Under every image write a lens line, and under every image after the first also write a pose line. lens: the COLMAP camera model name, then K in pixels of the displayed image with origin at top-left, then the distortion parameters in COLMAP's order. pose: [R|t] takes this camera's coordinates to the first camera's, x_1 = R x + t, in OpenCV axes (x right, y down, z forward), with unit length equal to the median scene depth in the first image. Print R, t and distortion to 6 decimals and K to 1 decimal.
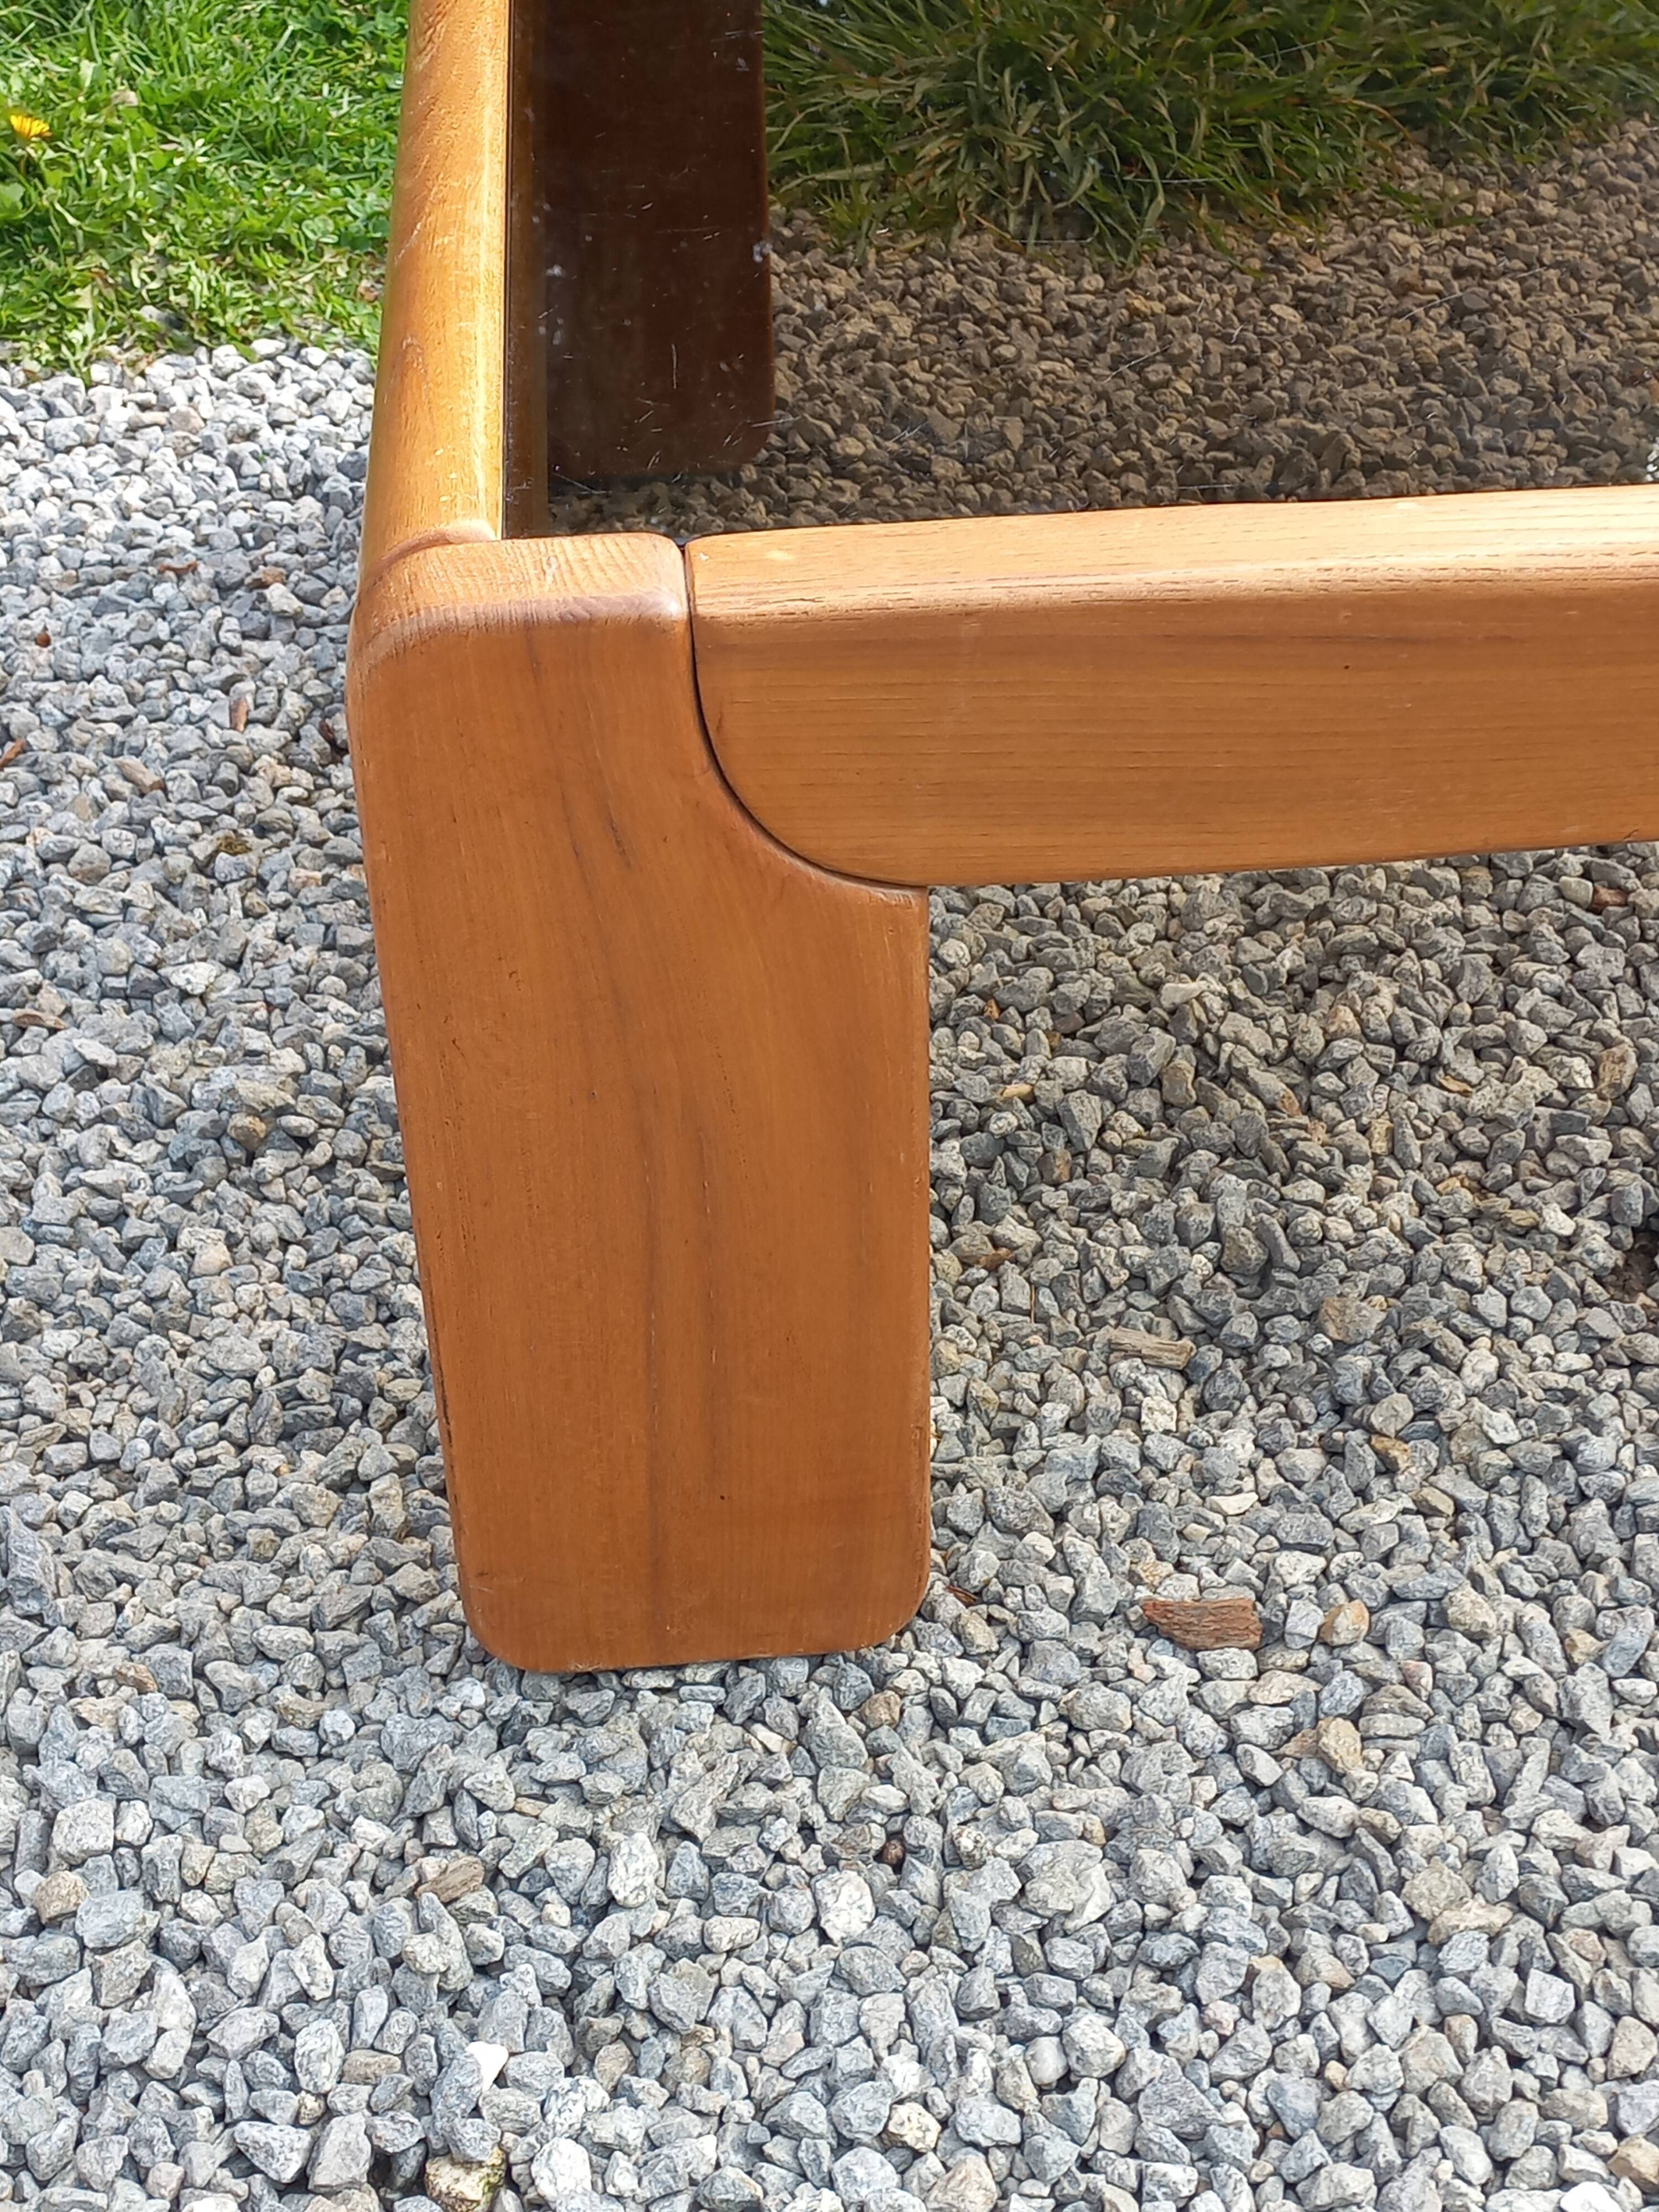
lens RADIAL K [[3124.9, 0, 824.2], [0, 3124.9, 1115.5], [0, 0, 1]] dist [0.084804, 0.000000]
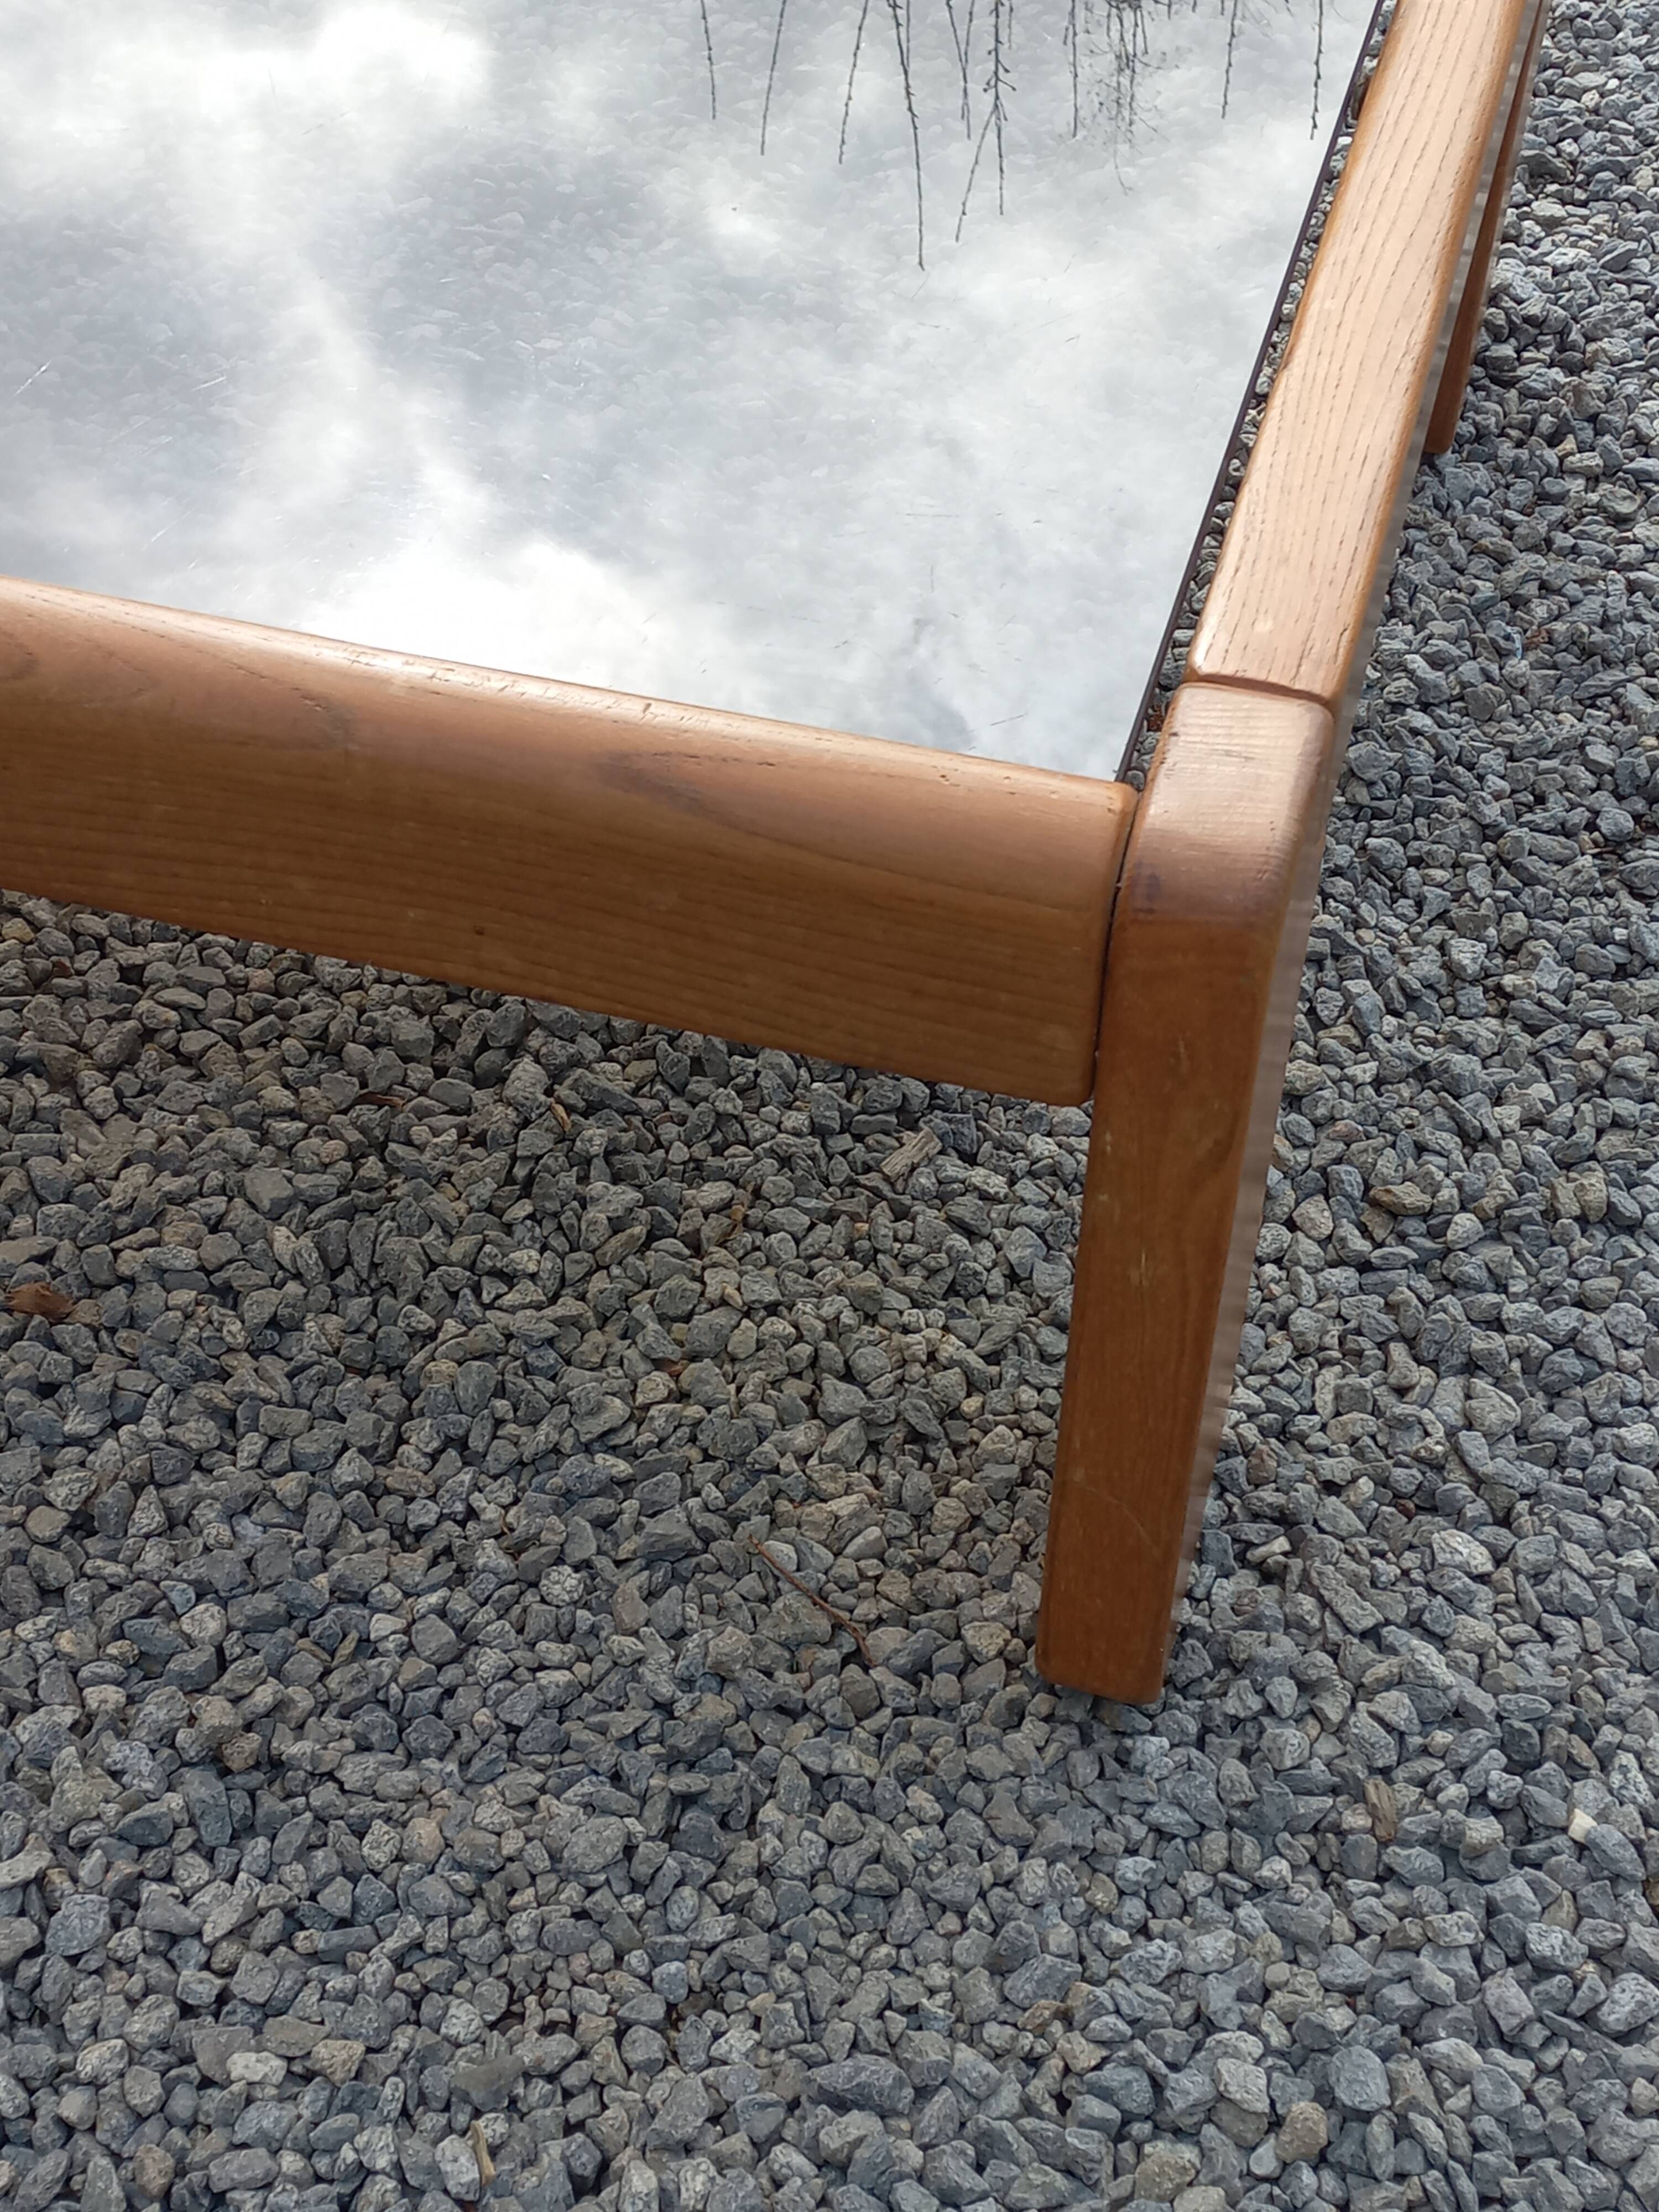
lens RADIAL K [[3124.9, 0, 808.1], [0, 3124.9, 1099.8], [0, 0, 1]] dist [0.084804, 0.000000]
pose [[0.340735, -0.666307, 0.663276, -0.609700], [0.558103, 0.711091, 0.427634, -0.420109], [-0.756585, 0.224467, 0.614161, 0.337651]]
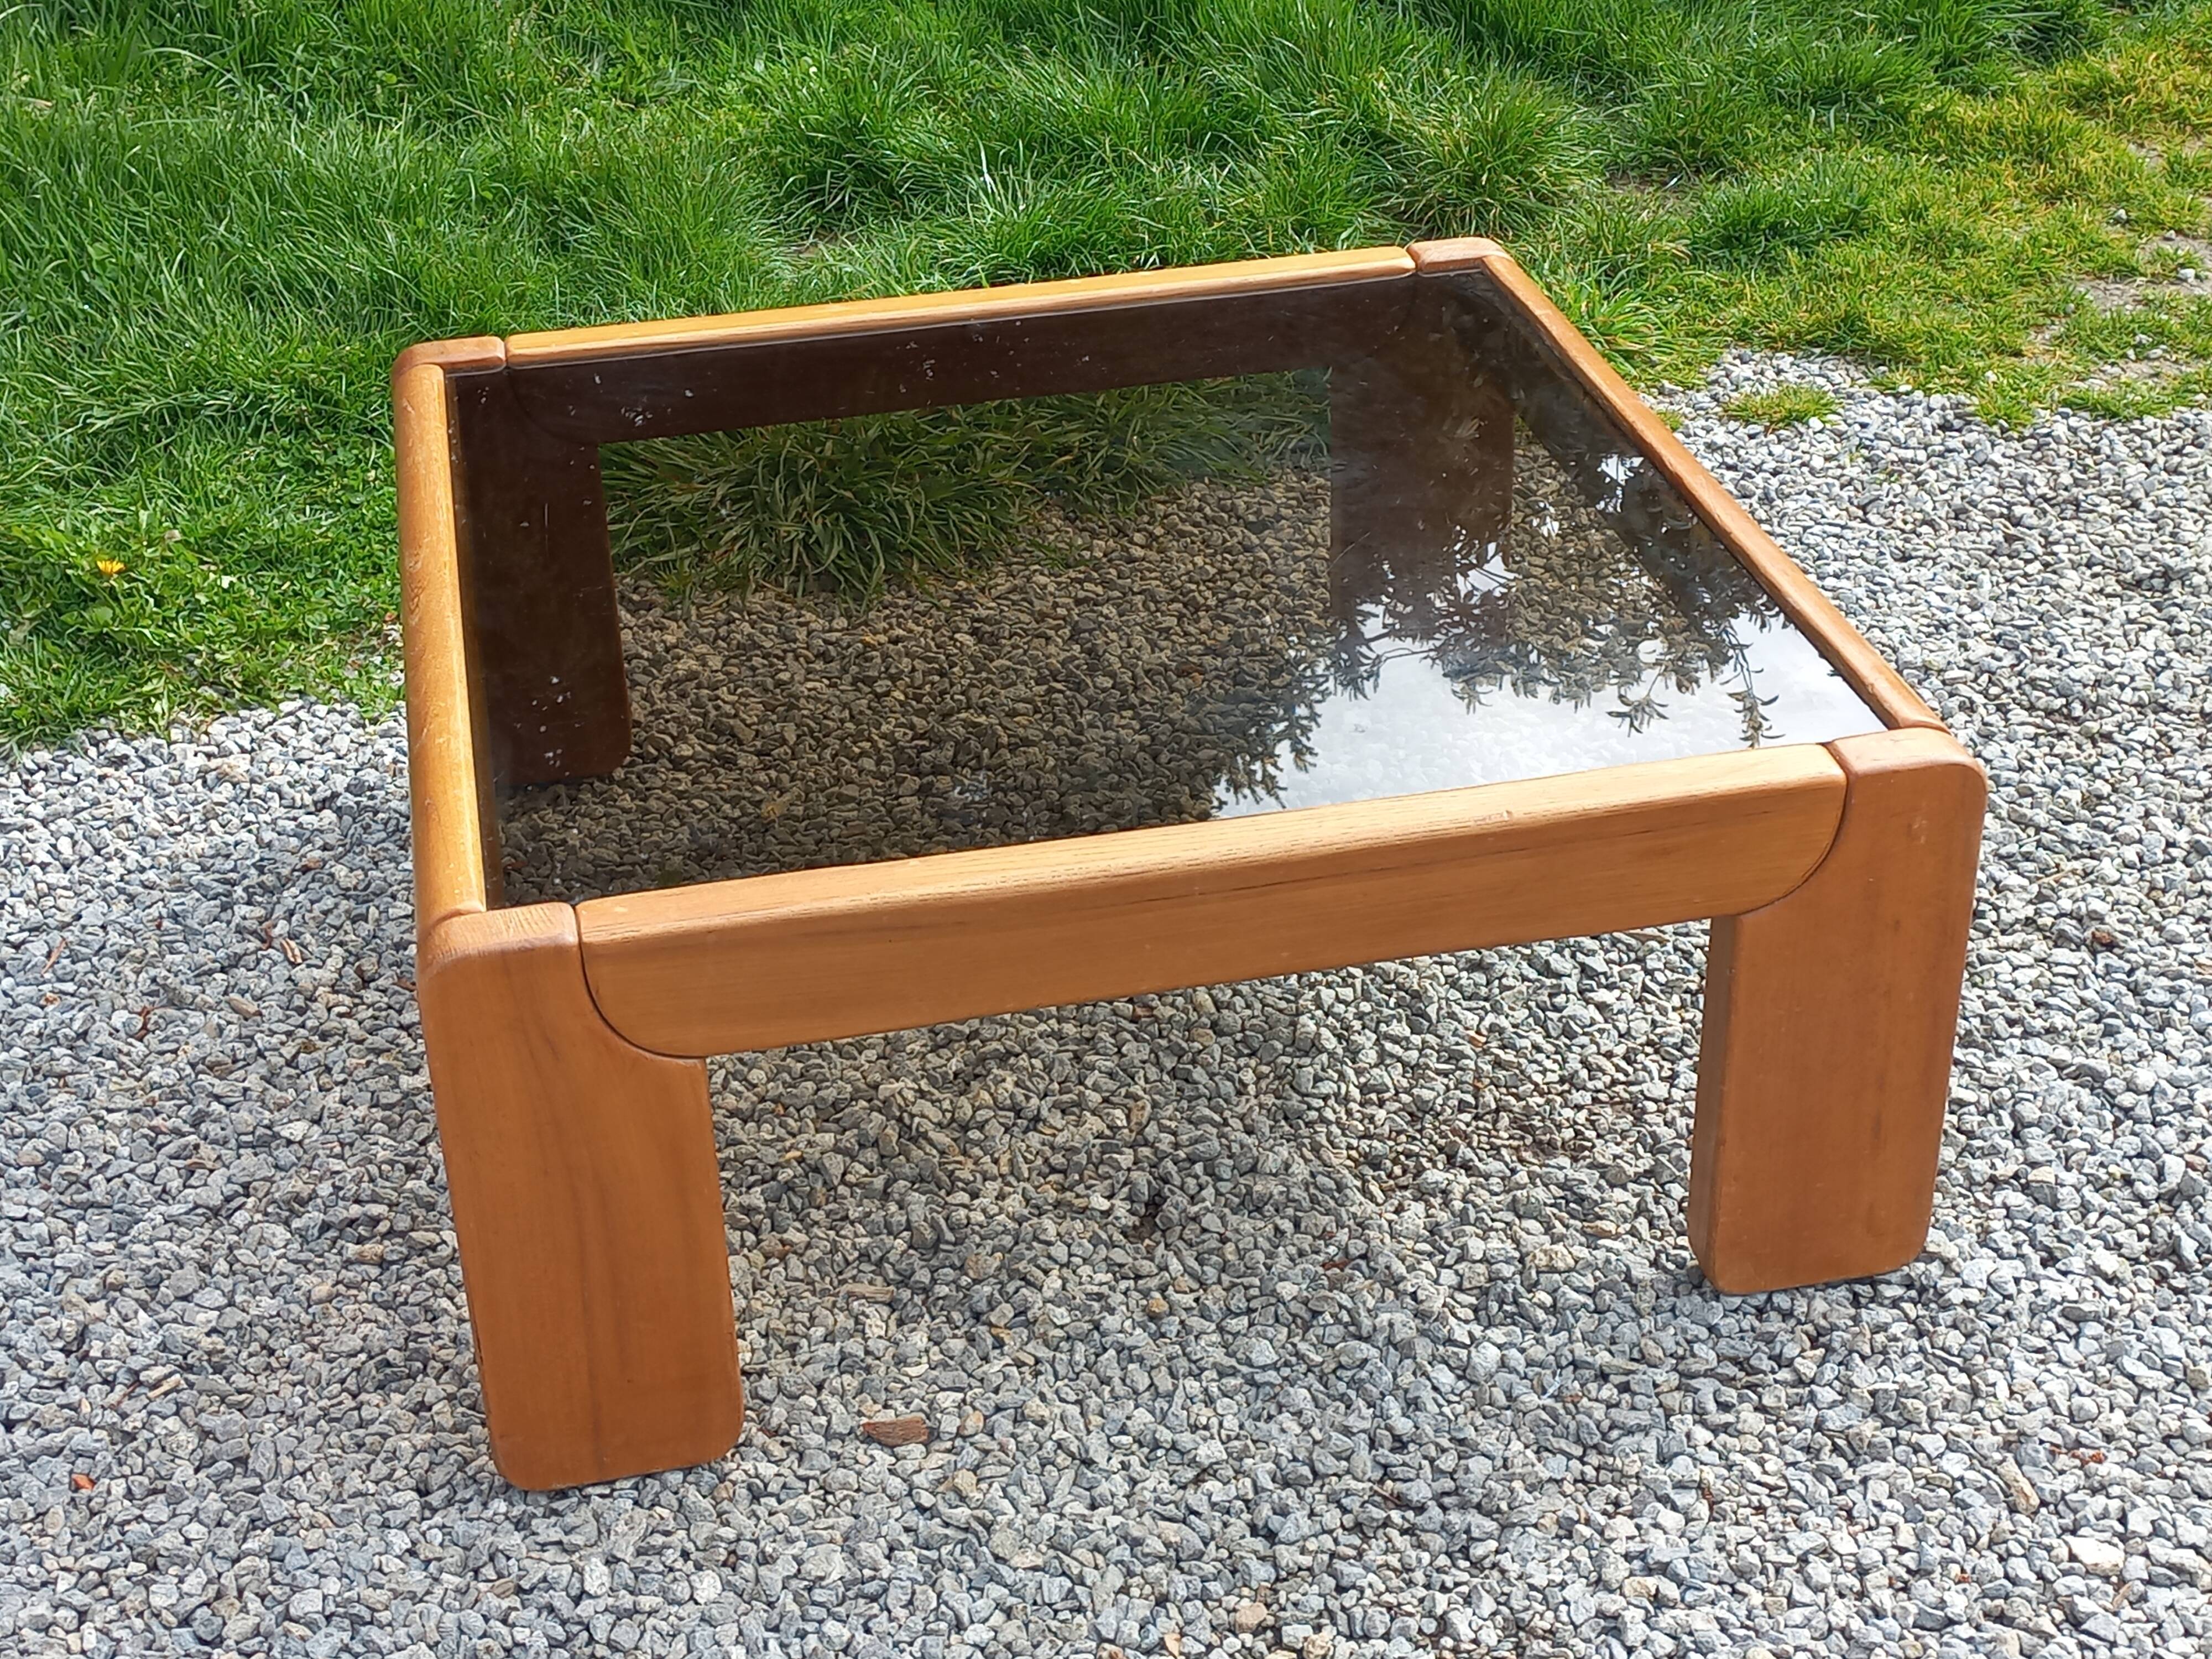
lens RADIAL K [[3124.9, 0, 1095.7], [0, 3124.9, 824.9], [0, 0, 1]] dist [0.084804, 0.000000]
pose [[0.990950, -0.072461, 0.112994, 0.047672], [0.085516, 0.989639, -0.115331, 0.026581], [-0.103467, 0.123950, 0.986879, -0.788585]]
